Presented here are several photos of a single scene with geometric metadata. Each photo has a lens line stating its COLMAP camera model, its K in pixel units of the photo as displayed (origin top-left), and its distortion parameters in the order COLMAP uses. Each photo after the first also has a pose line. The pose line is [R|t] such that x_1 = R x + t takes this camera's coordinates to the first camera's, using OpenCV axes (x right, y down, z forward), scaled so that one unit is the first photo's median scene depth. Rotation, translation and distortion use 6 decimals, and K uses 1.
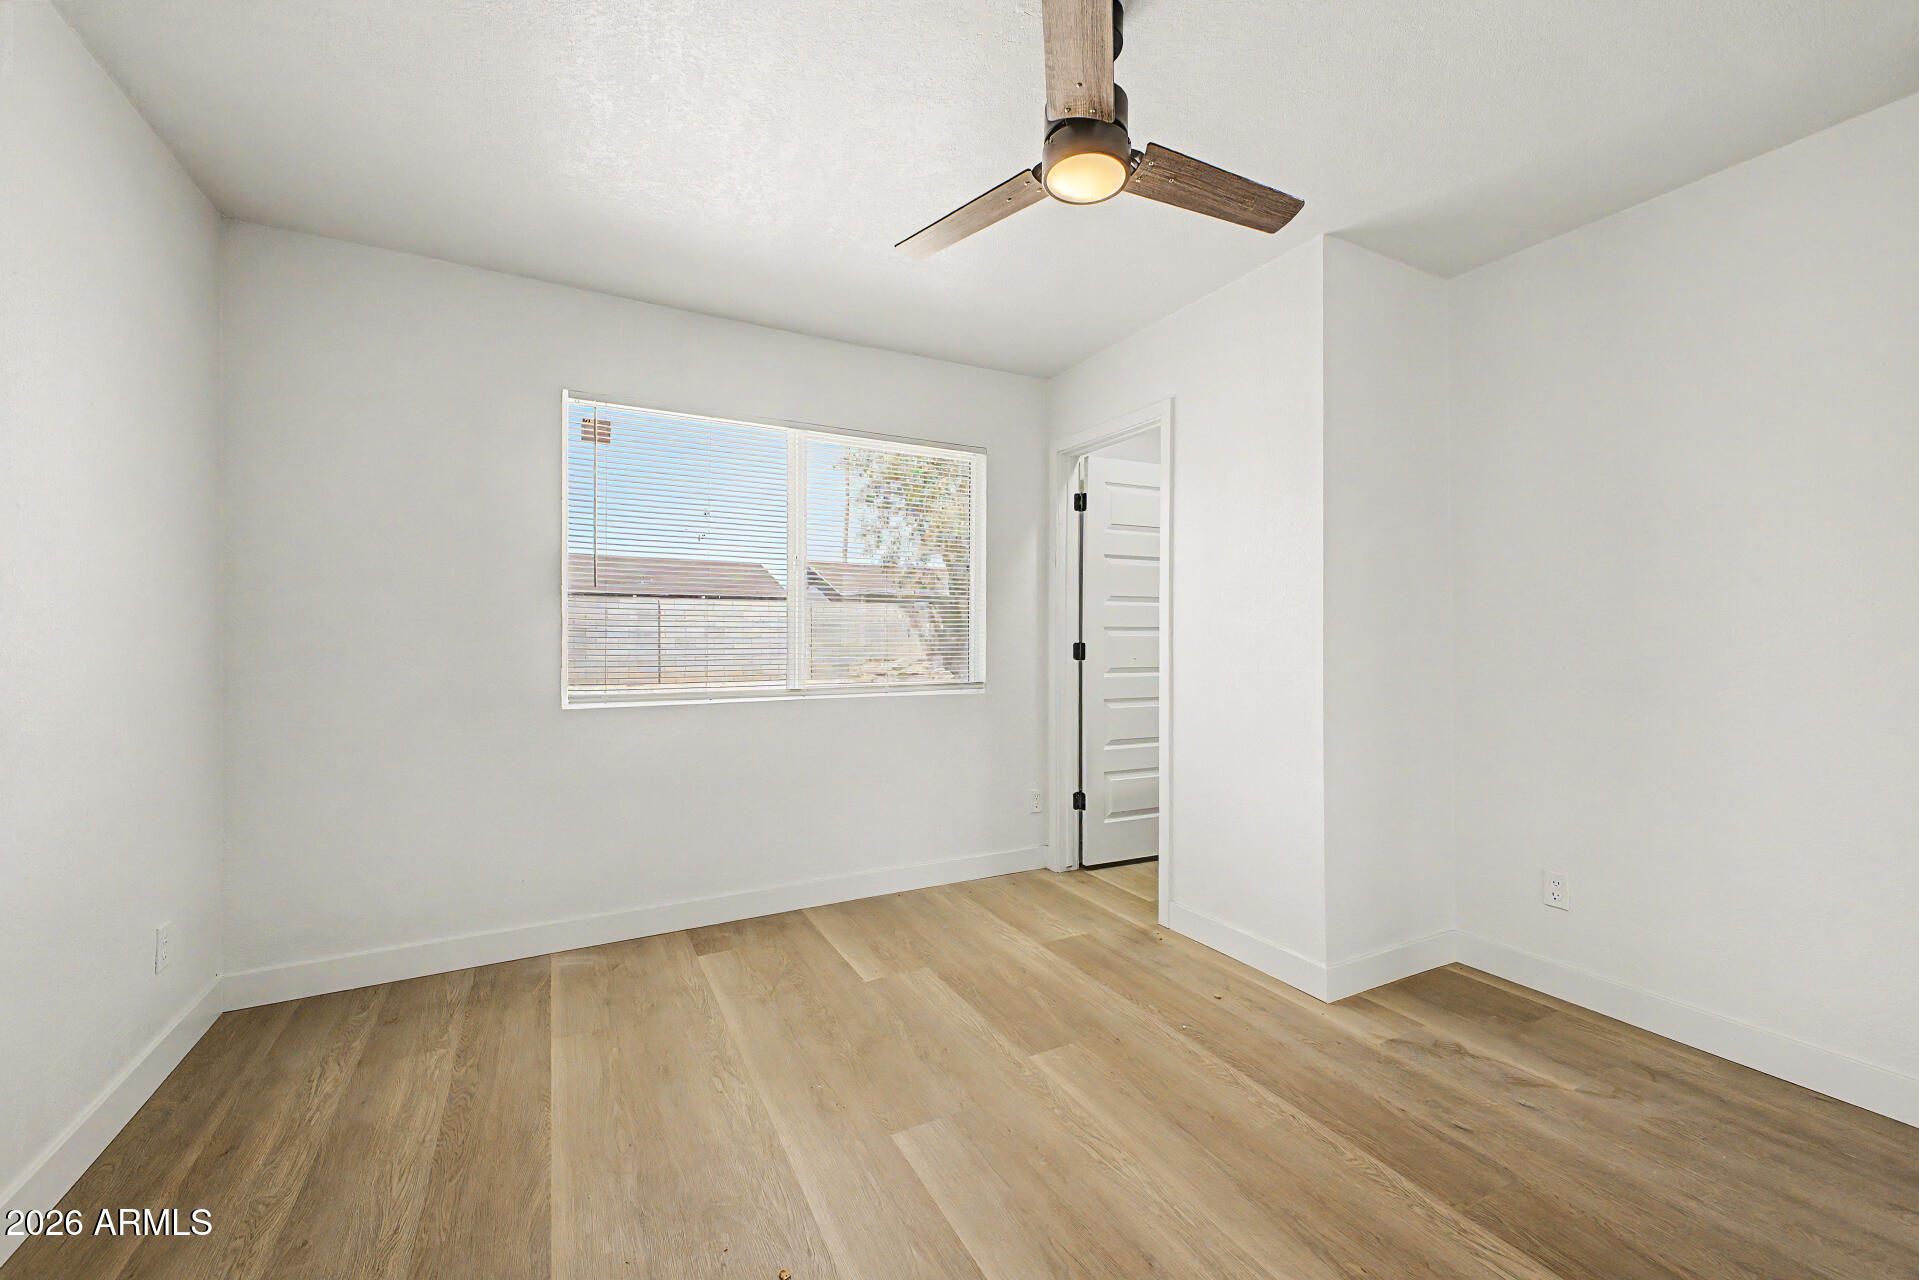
lens RADIAL K [[749.8, 0, 964.4], [0, 749.8, 639.5], [0, 0, 1]] dist [0.002200, -0.000089]
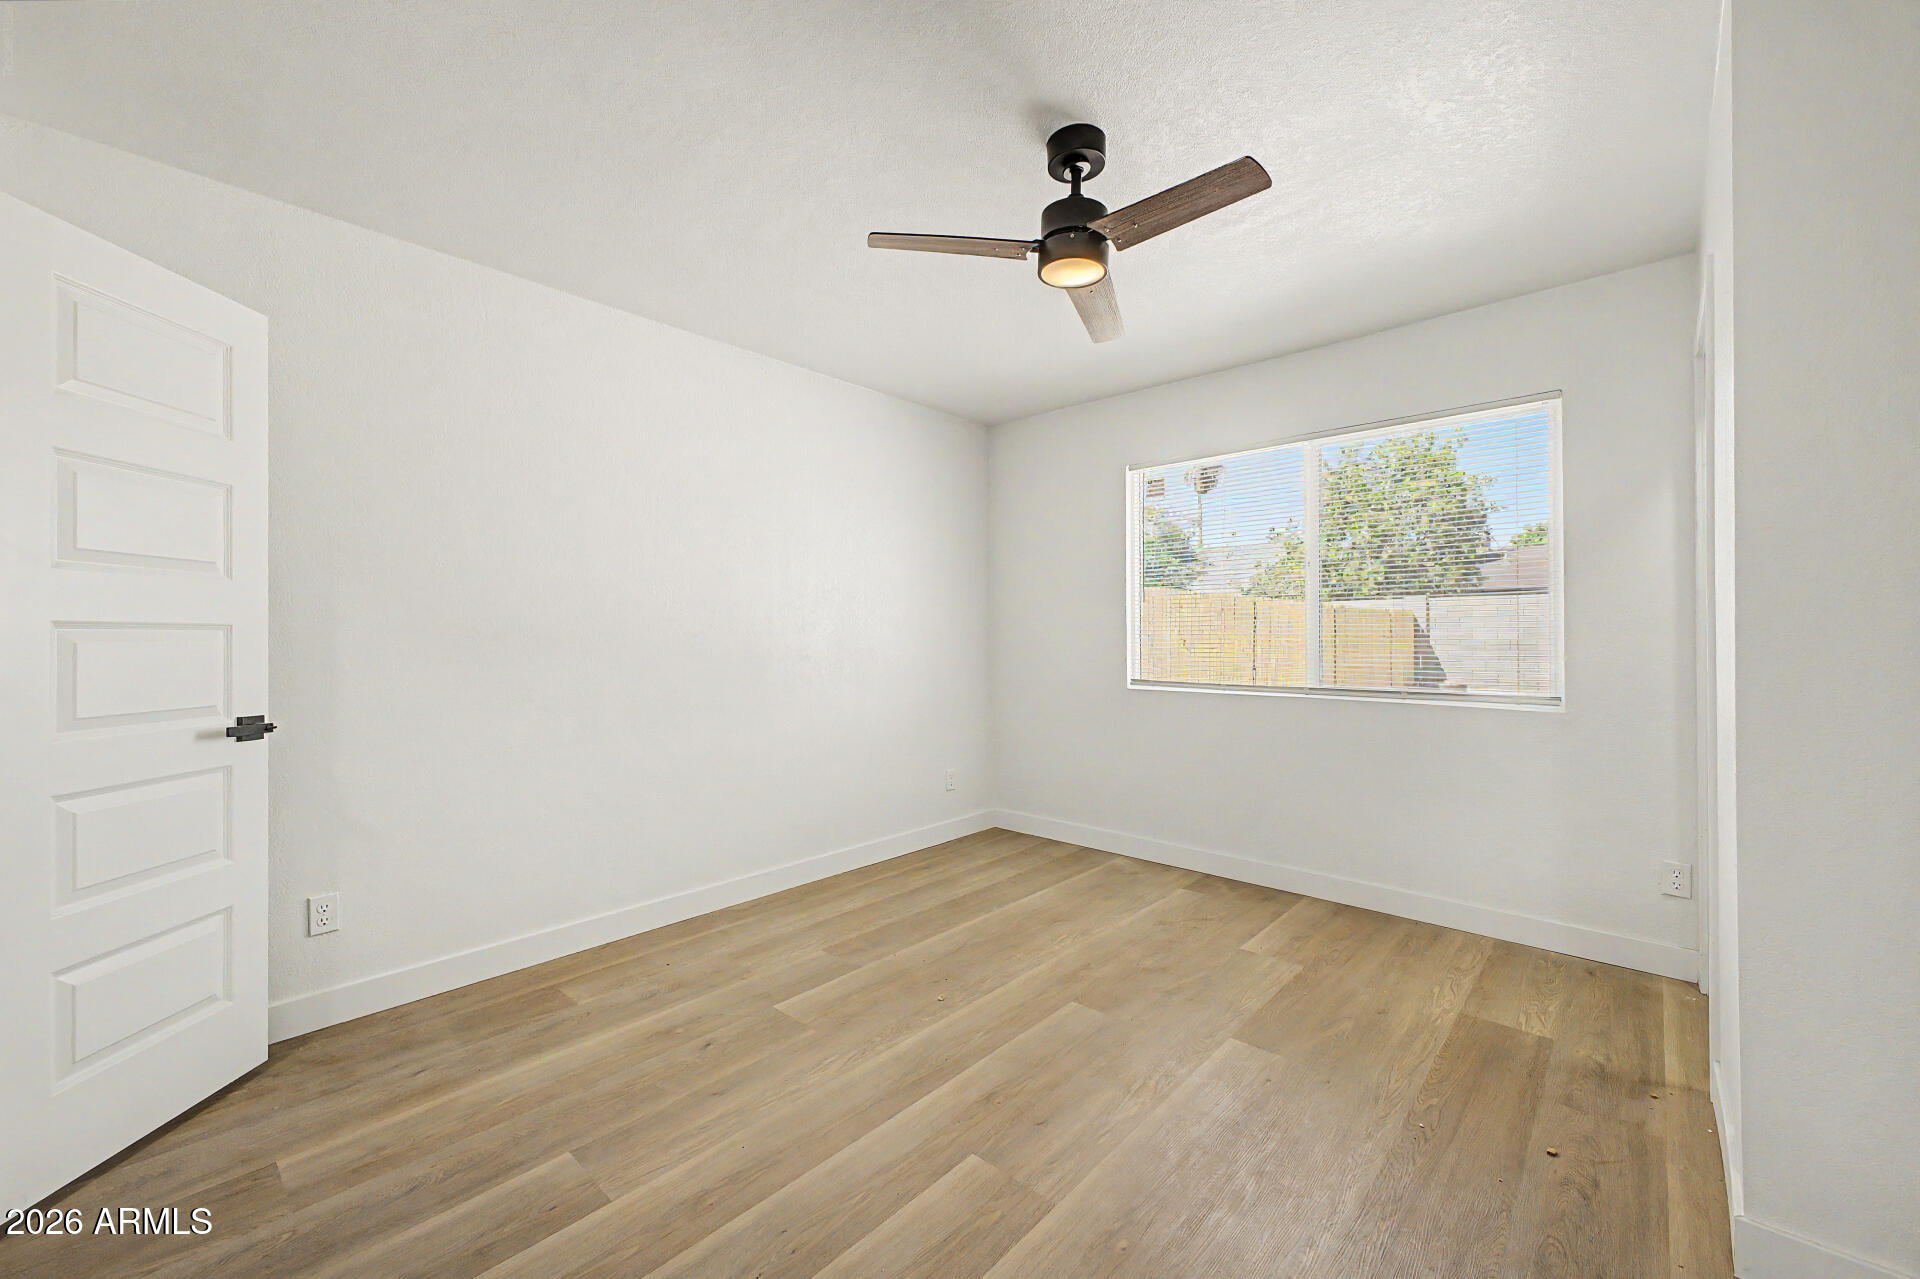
lens RADIAL K [[750.2, 0, 964.9], [0, 750.2, 639.0], [0, 0, 1]] dist [0.002200, -0.000089]
pose [[0.325820, -0.004237, -0.945422, 0.702658], [0.000006, 0.999990, -0.004479, 0.005212], [0.945432, 0.001454, 0.325817, 0.229985]]
